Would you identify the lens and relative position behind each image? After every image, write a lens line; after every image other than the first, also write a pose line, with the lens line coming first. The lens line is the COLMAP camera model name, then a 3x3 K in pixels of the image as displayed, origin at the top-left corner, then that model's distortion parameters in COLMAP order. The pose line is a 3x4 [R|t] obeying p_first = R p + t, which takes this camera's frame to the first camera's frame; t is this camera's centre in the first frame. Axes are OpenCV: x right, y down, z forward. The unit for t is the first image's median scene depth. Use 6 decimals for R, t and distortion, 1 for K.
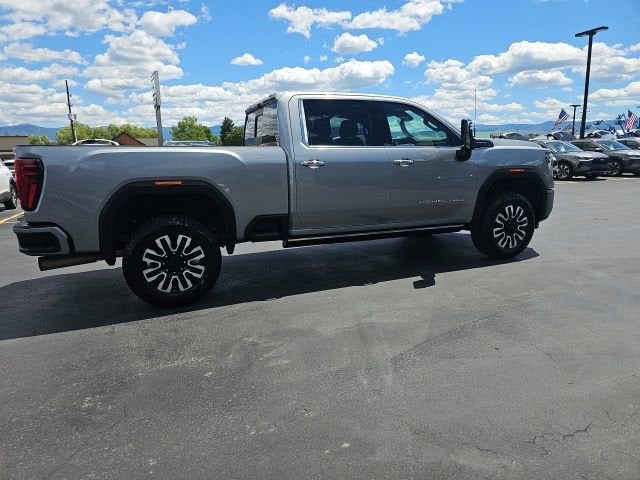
lens RADIAL K [[422.4, 0, 315.3], [0, 422.4, 233.5], [0, 0, 1]] dist [0.055425, -0.047105]
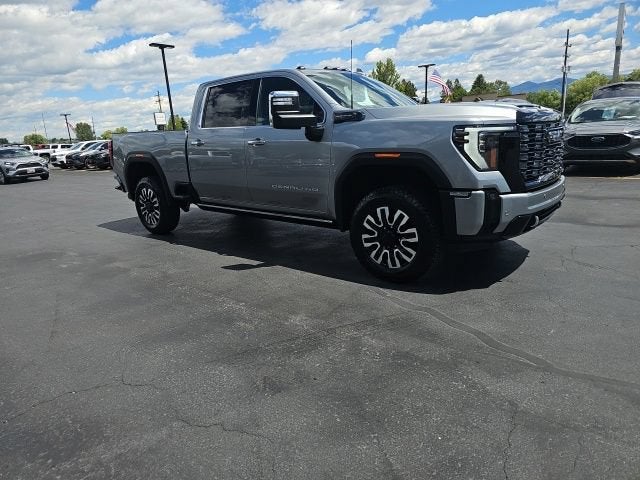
lens RADIAL K [[422.4, 0, 310.3], [0, 422.4, 236.3], [0, 0, 1]] dist [0.055425, -0.047105]
pose [[0.459620, 0.207958, -0.863425, 1.153747], [-0.112132, 0.978007, 0.175865, -0.144288], [0.881008, 0.015987, 0.472830, 0.658043]]
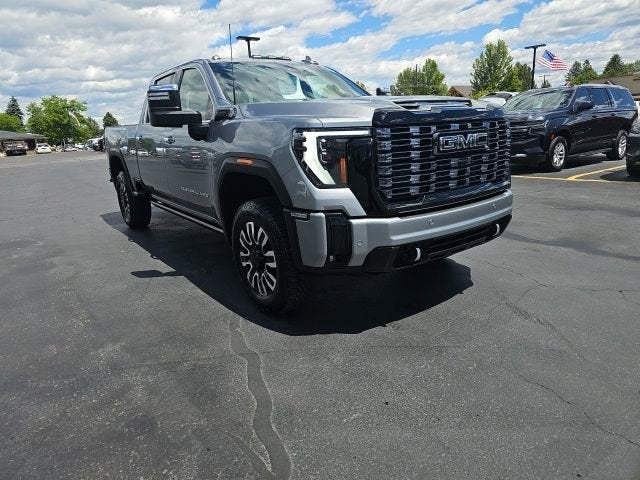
lens RADIAL K [[422.4, 0, 308.6], [0, 422.4, 227.8], [0, 0, 1]] dist [0.055425, -0.047105]
pose [[0.234316, 0.235163, -0.943289, 1.171517], [-0.124923, 0.969541, 0.210676, -0.216486], [0.964101, 0.068474, 0.256557, 1.069022]]
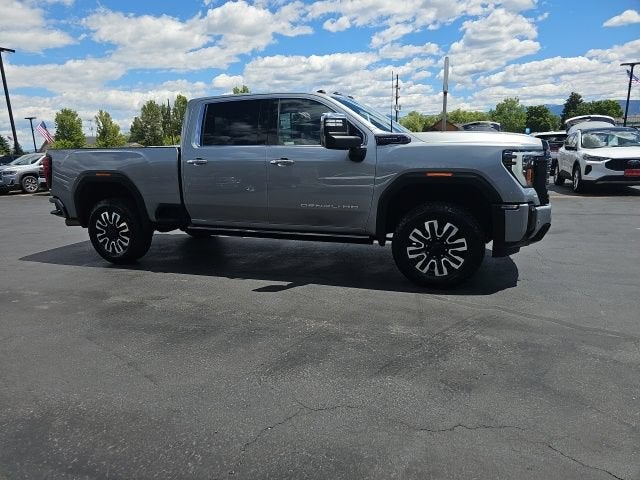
lens RADIAL K [[422.4, 0, 316.6], [0, 422.4, 239.4], [0, 0, 1]] dist [0.055425, -0.047105]
pose [[0.738031, 0.139841, -0.660117, 0.932024], [-0.107157, 0.990164, 0.089955, -0.089742], [0.666203, 0.004347, 0.745757, 0.337601]]
